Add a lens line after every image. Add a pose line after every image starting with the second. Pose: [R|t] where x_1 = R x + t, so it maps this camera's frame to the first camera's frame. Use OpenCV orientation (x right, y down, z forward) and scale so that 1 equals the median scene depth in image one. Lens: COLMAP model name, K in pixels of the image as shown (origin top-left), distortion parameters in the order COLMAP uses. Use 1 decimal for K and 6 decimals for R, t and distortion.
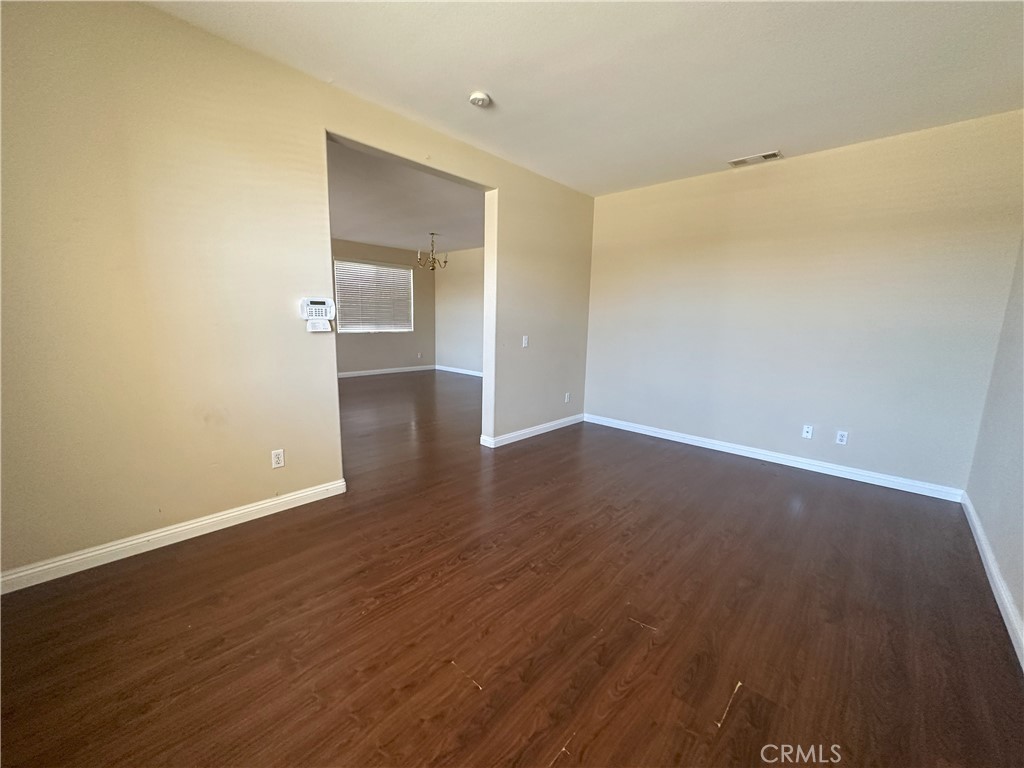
lens RADIAL K [[405.1, 0, 512.0], [0, 405.1, 384.0], [0, 0, 1]] dist [-0.002595, -0.000331]
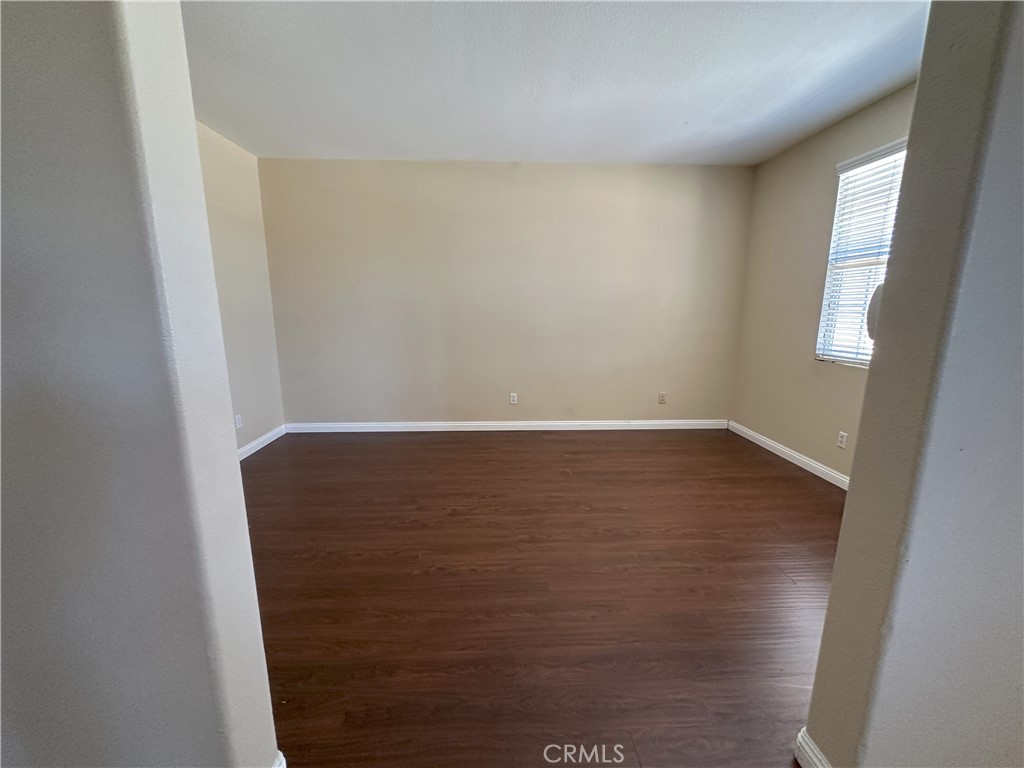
lens RADIAL K [[405.1, 0, 512.0], [0, 405.1, 384.0], [0, 0, 1]] dist [-0.002595, -0.000331]
pose [[-0.705102, -0.157151, 0.691473, -0.637098], [0.099042, 0.943750, 0.315479, -0.365806], [-0.702156, 0.290930, -0.649875, 2.006888]]
